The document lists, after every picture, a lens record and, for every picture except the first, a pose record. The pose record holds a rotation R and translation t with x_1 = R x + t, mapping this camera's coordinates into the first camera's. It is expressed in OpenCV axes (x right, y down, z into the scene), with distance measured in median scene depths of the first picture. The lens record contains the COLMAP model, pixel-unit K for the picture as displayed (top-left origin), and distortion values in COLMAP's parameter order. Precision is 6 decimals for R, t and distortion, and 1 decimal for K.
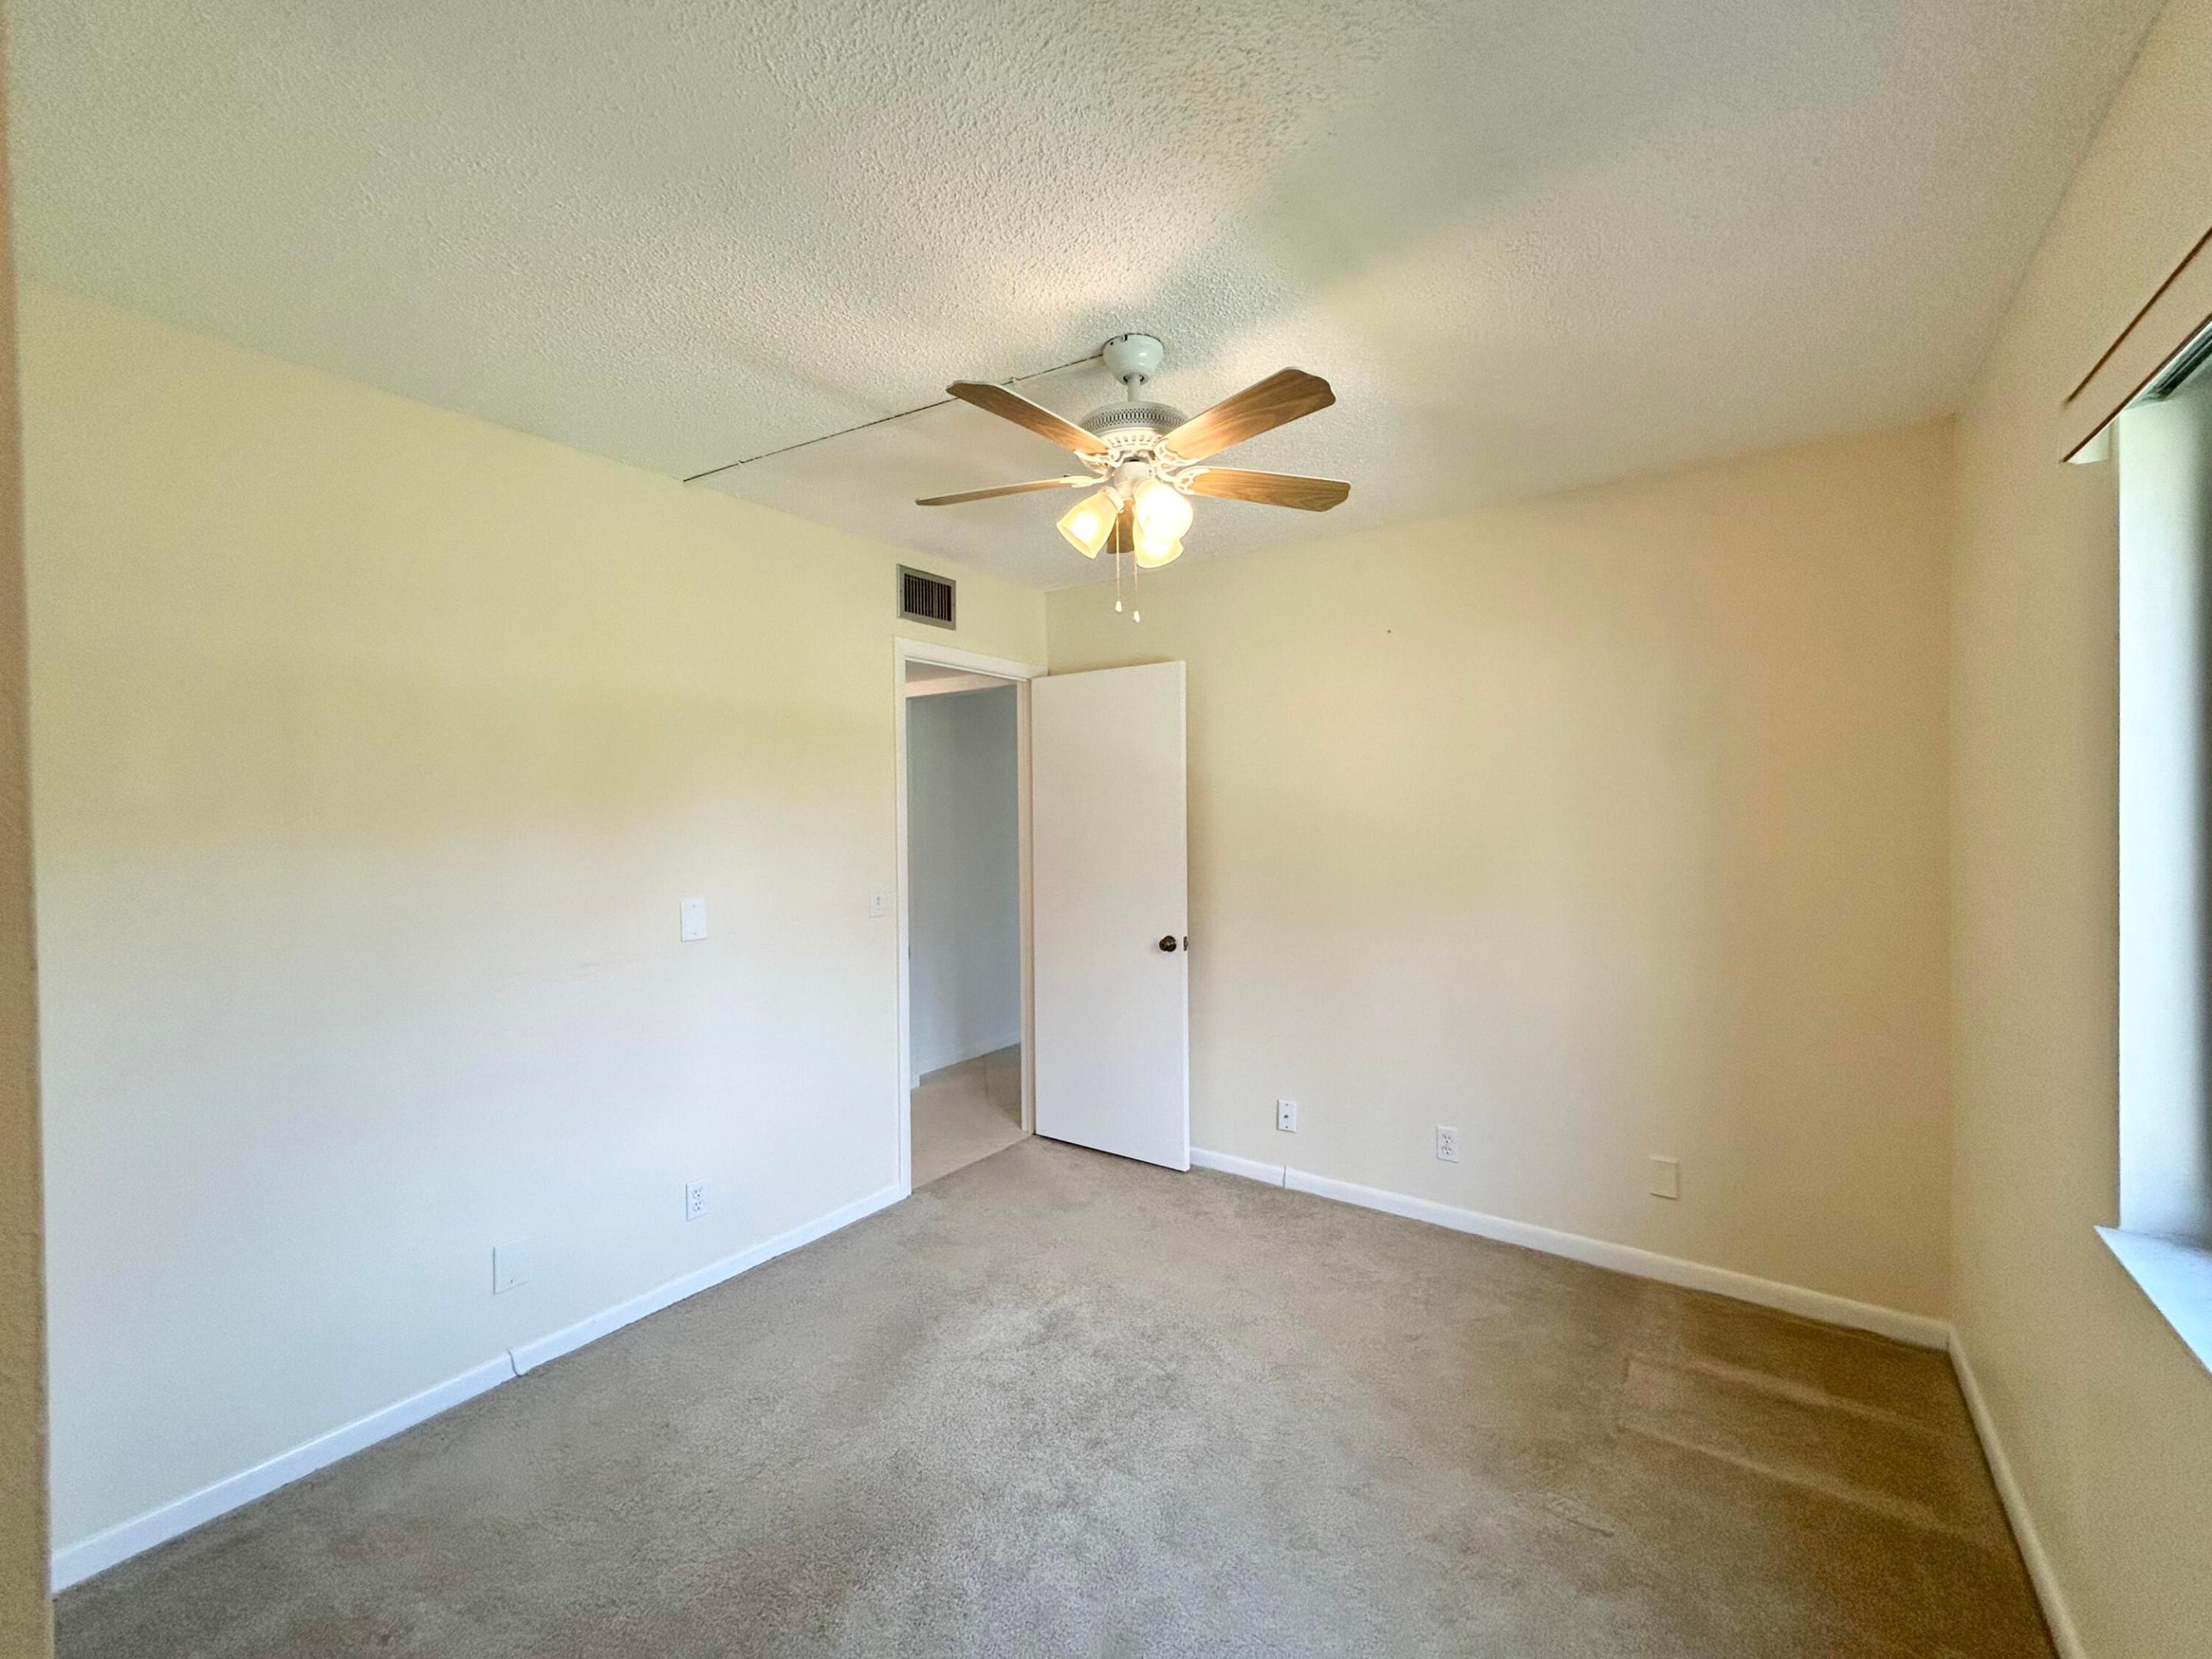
lens RADIAL K [[899.6, 0, 1107.8], [0, 899.6, 824.3], [0, 0, 1]] dist [0.001315, 0.000174]
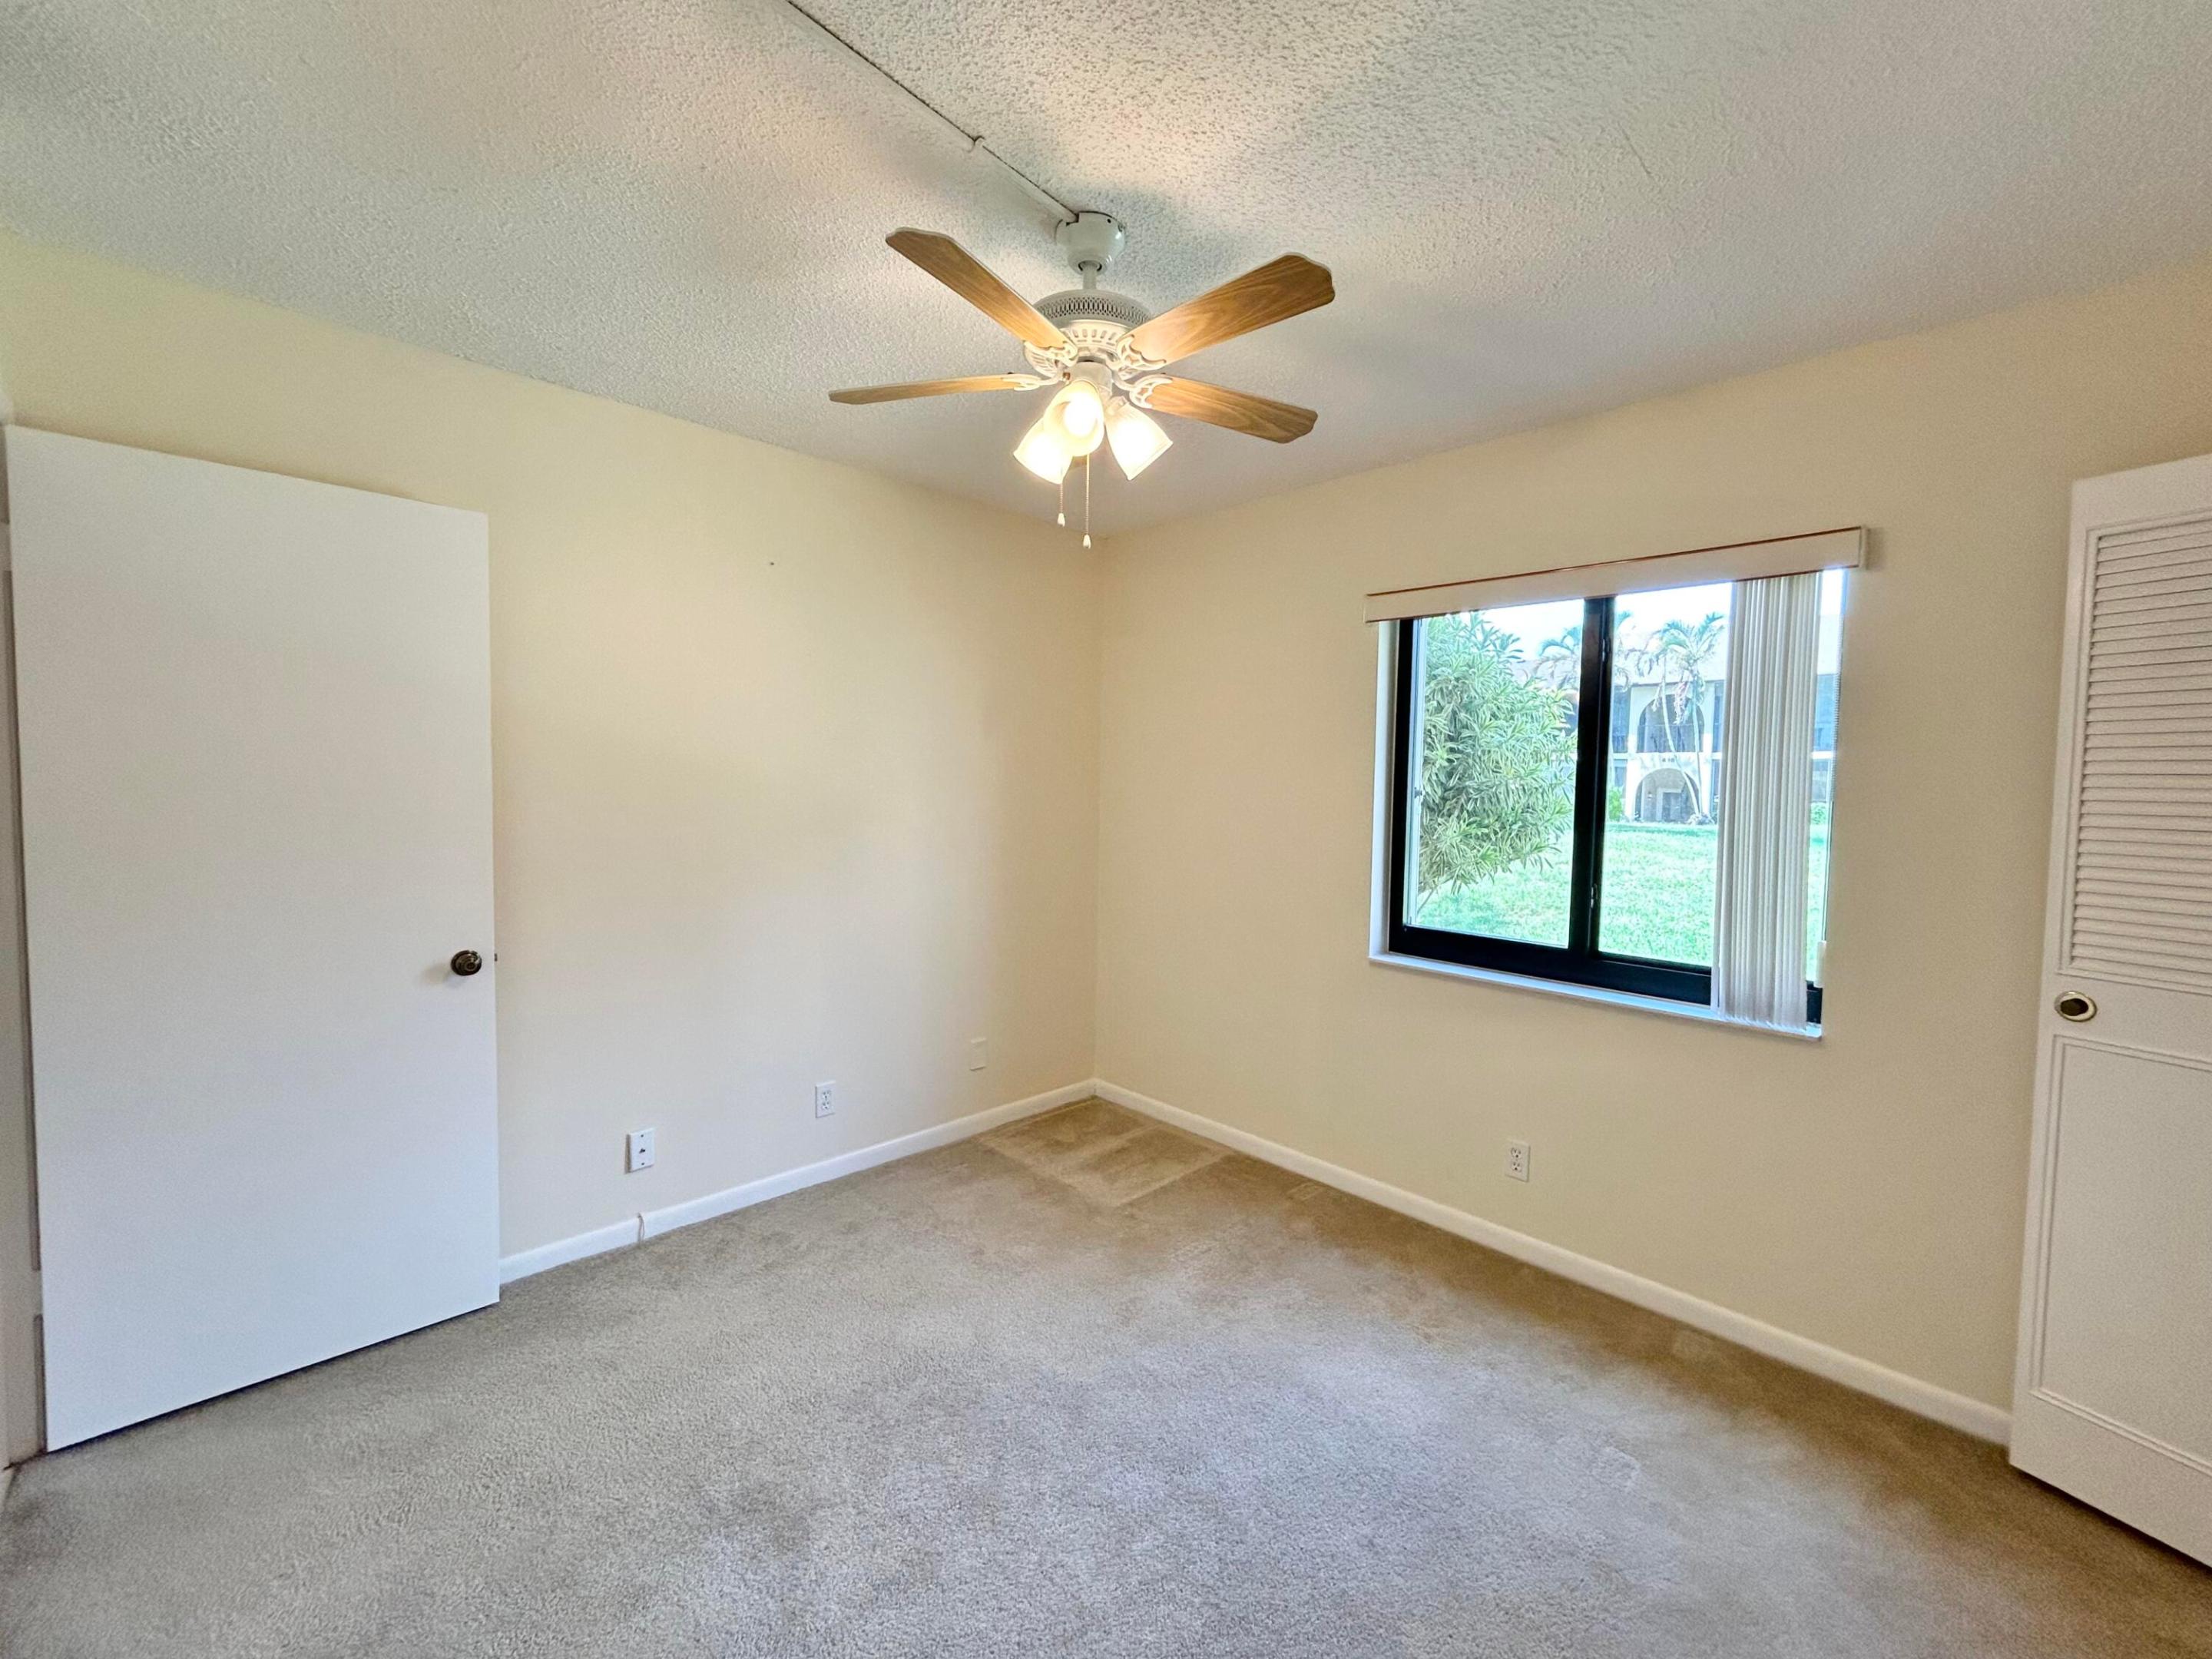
lens RADIAL K [[899.6, 0, 1107.8], [0, 899.6, 824.3], [0, 0, 1]] dist [0.001315, 0.000174]
pose [[0.181474, -0.034464, 0.982792, -0.578440], [-0.007858, 0.999303, 0.036494, 0.011844], [-0.983364, -0.014345, 0.181077, 0.554430]]
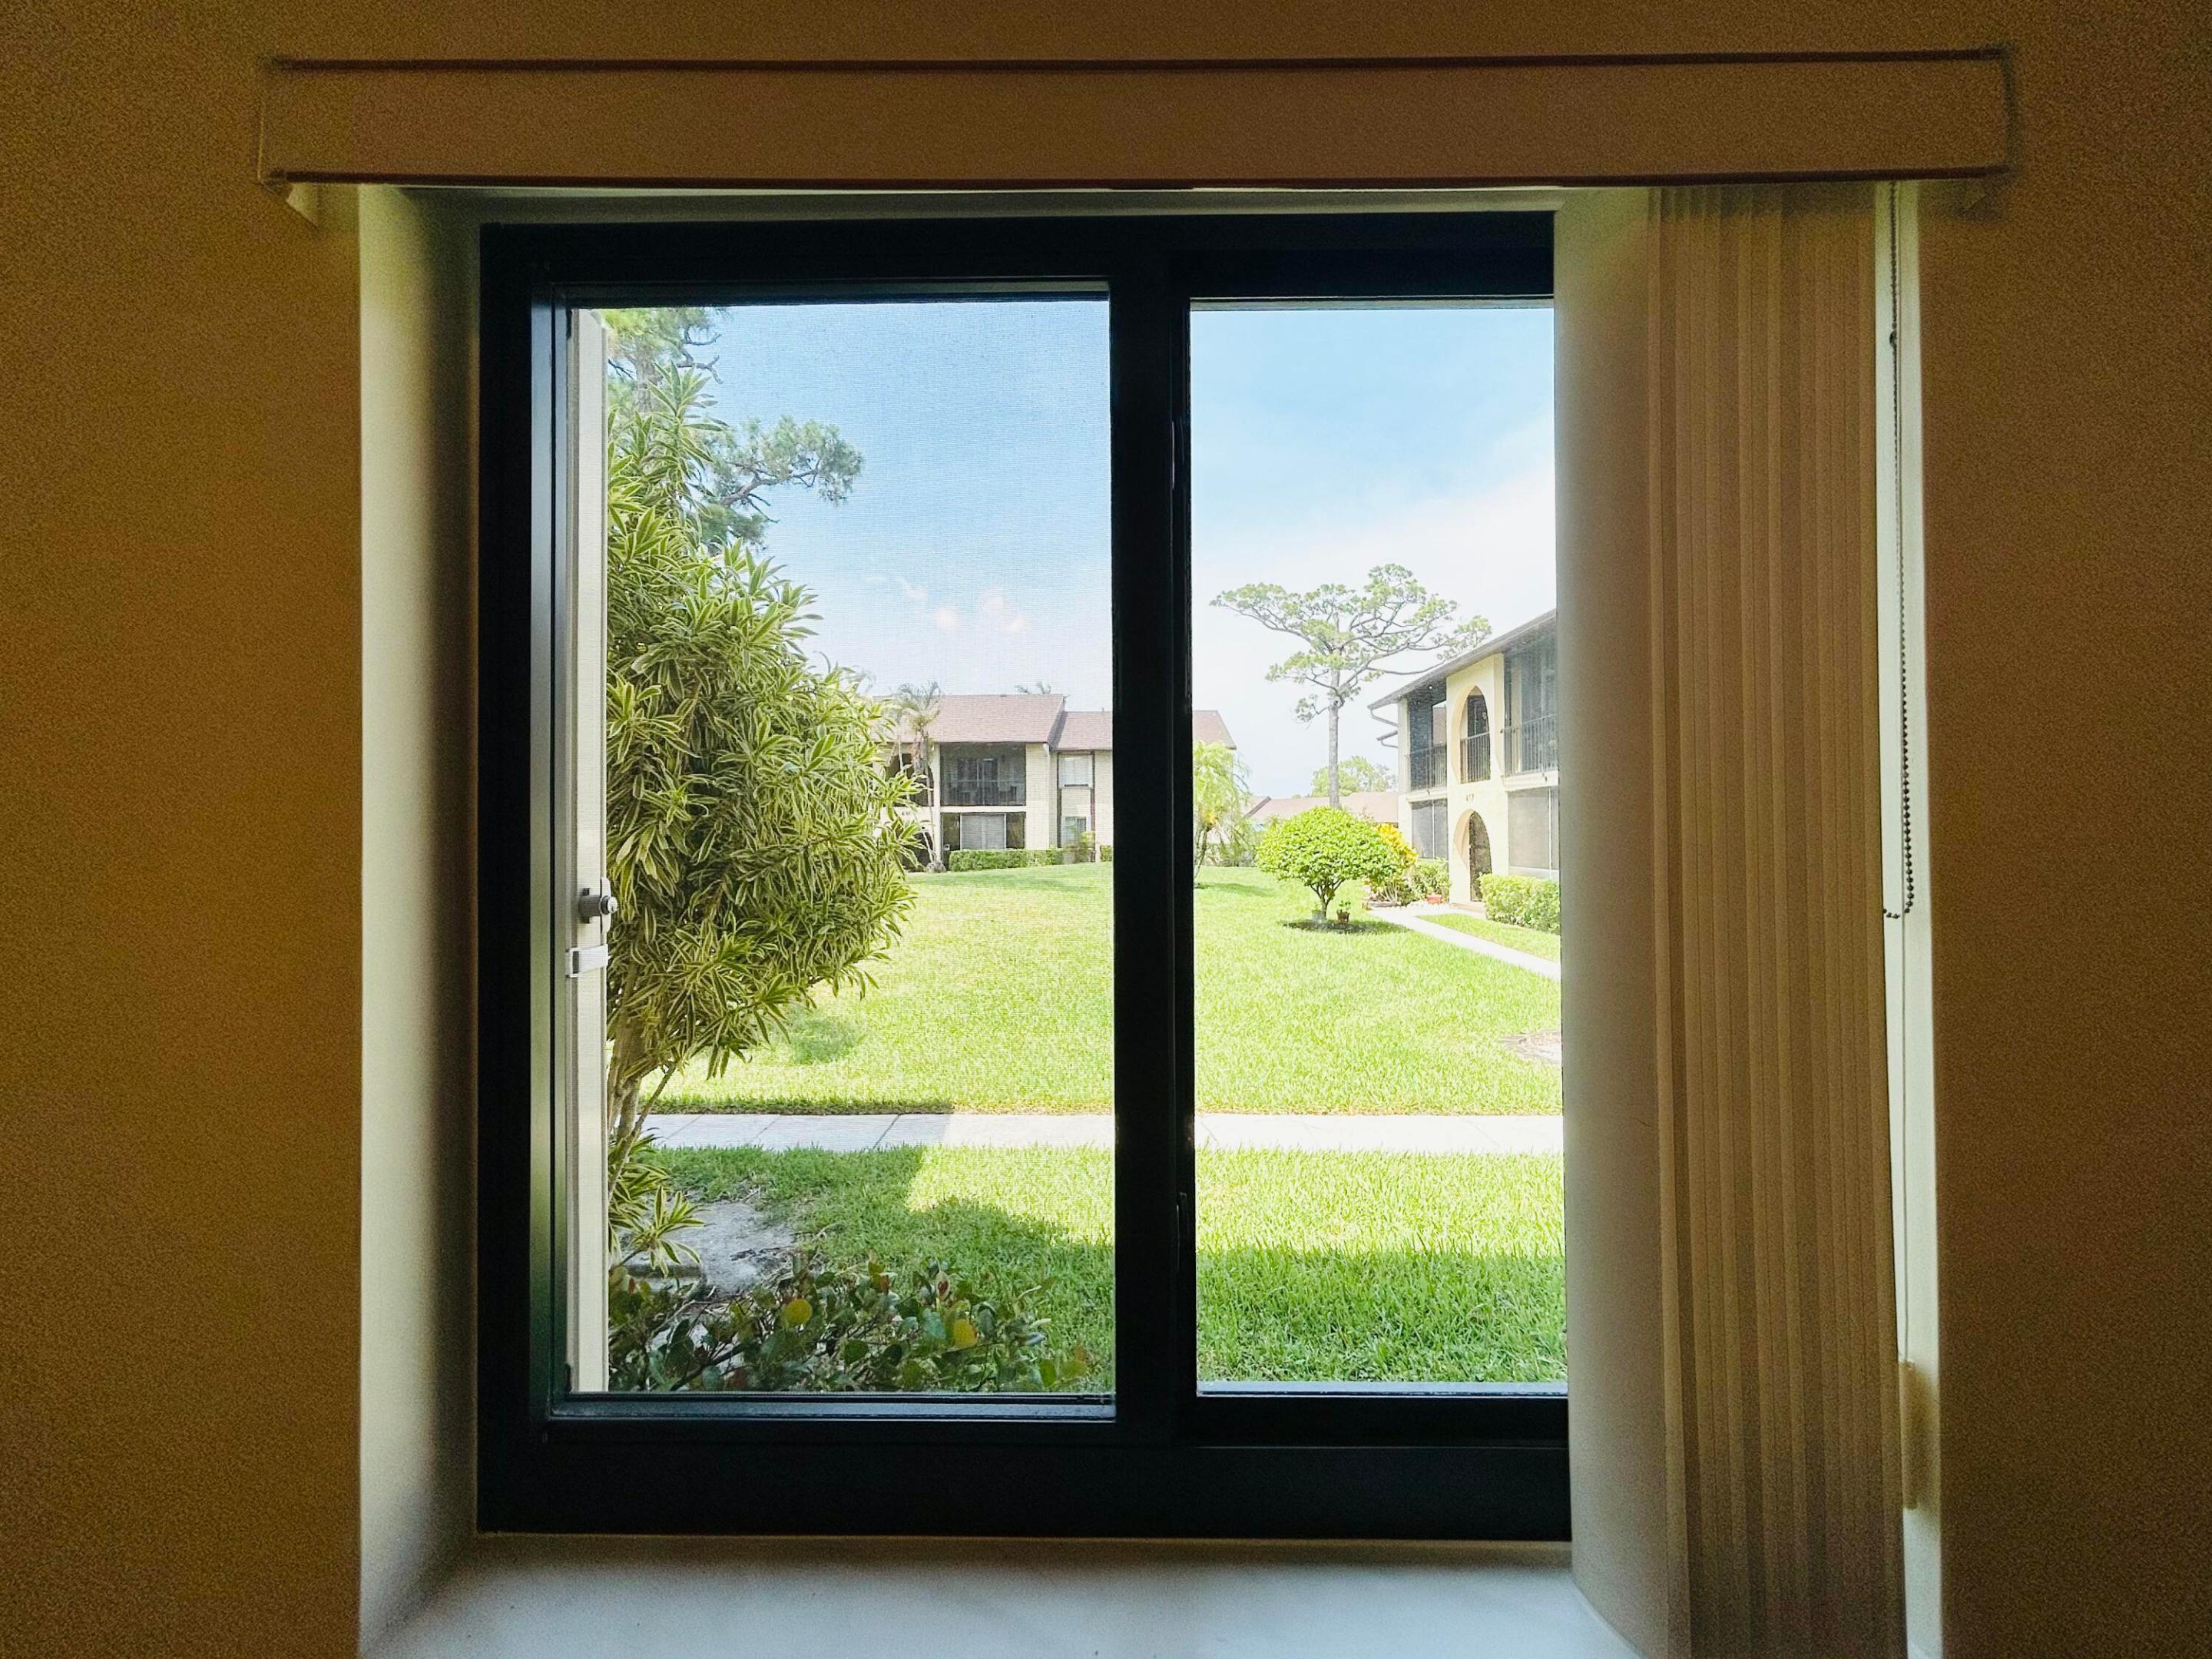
lens RADIAL K [[899.6, 0, 1107.8], [0, 899.6, 824.3], [0, 0, 1]] dist [0.001315, 0.000174]
pose [[-0.569285, 0.029711, 0.821603, 0.184223], [0.026346, 0.999493, -0.017890, -0.009292], [-0.821718, 0.011461, -0.569779, 0.413199]]
